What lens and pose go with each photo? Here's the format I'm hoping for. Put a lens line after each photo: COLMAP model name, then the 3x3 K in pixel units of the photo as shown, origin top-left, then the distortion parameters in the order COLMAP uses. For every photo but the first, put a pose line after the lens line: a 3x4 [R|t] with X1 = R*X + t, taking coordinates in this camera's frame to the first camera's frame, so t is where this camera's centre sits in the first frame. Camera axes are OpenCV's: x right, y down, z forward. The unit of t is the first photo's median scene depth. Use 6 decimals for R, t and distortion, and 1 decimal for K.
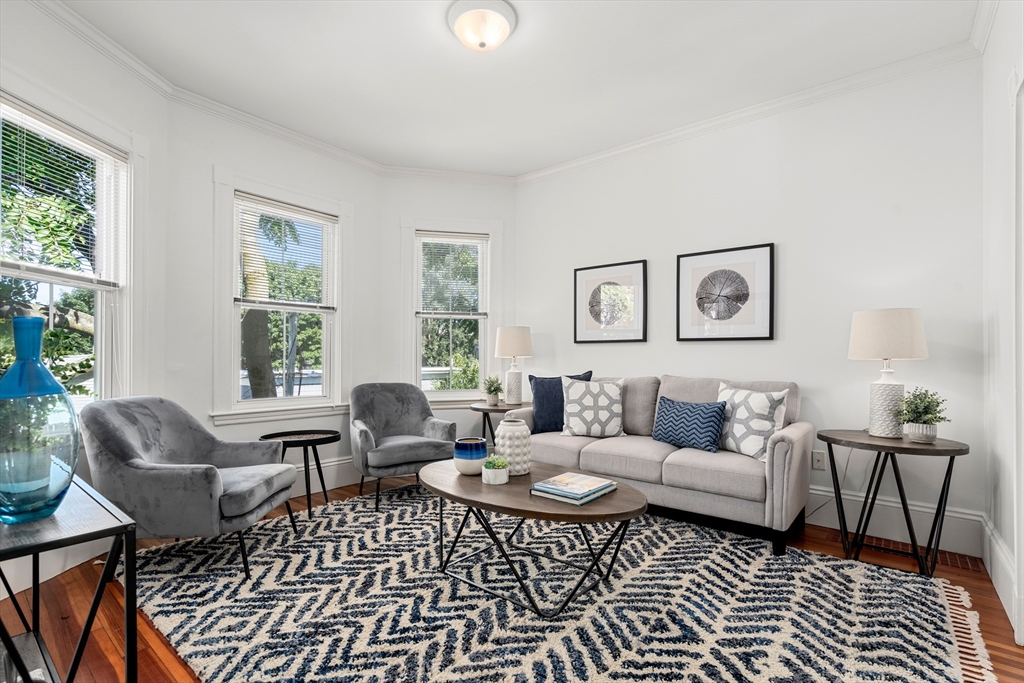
lens RADIAL K [[471.6, 0, 510.8], [0, 471.6, 359.2], [0, 0, 1]] dist [-0.000904, 0.000509]
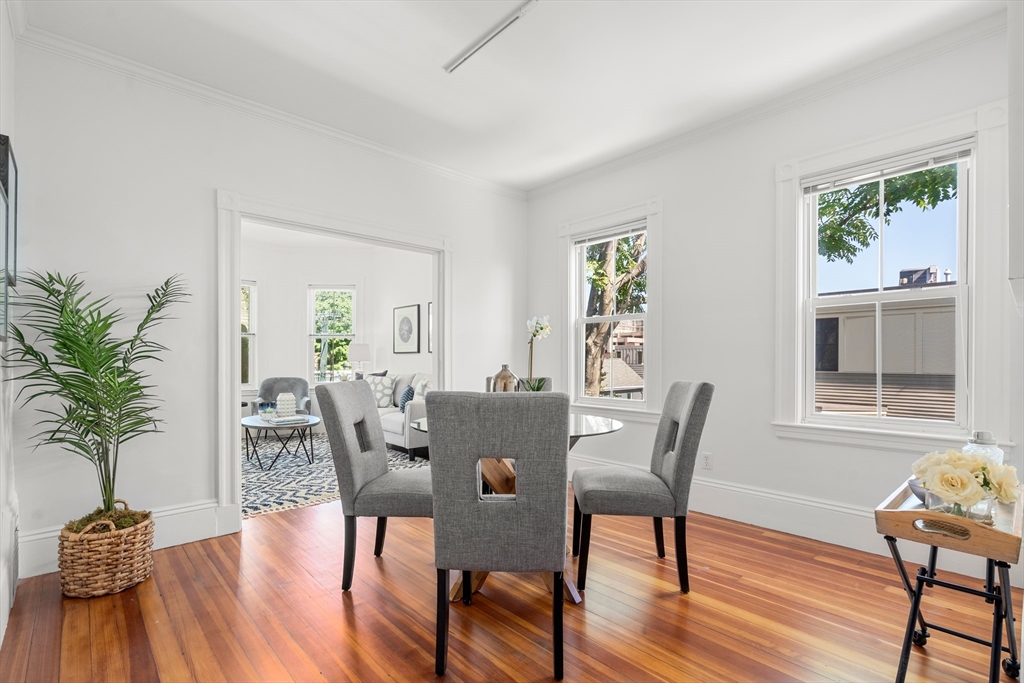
lens RADIAL K [[471.6, 0, 498.8], [0, 471.6, 362.5], [0, 0, 1]] dist [-0.000904, 0.000509]
pose [[0.987313, -0.001459, -0.158778, 1.343855], [0.001702, 0.999998, 0.001396, -0.008491], [0.158776, -0.001648, 0.987313, -0.980008]]
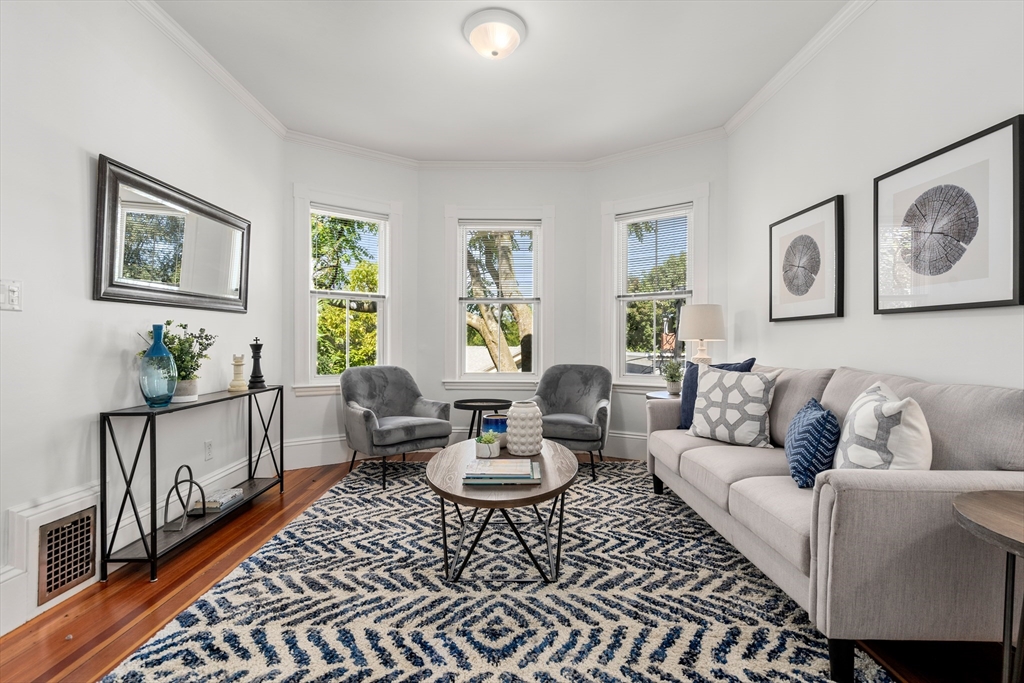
lens RADIAL K [[471.6, 0, 508.5], [0, 471.6, 340.4], [0, 0, 1]] dist [-0.000904, 0.000509]
pose [[0.634876, -0.002743, -0.772609, 0.814334], [-0.001550, 0.999987, -0.004824, 0.001105], [0.772612, 0.004260, 0.634864, 0.339237]]
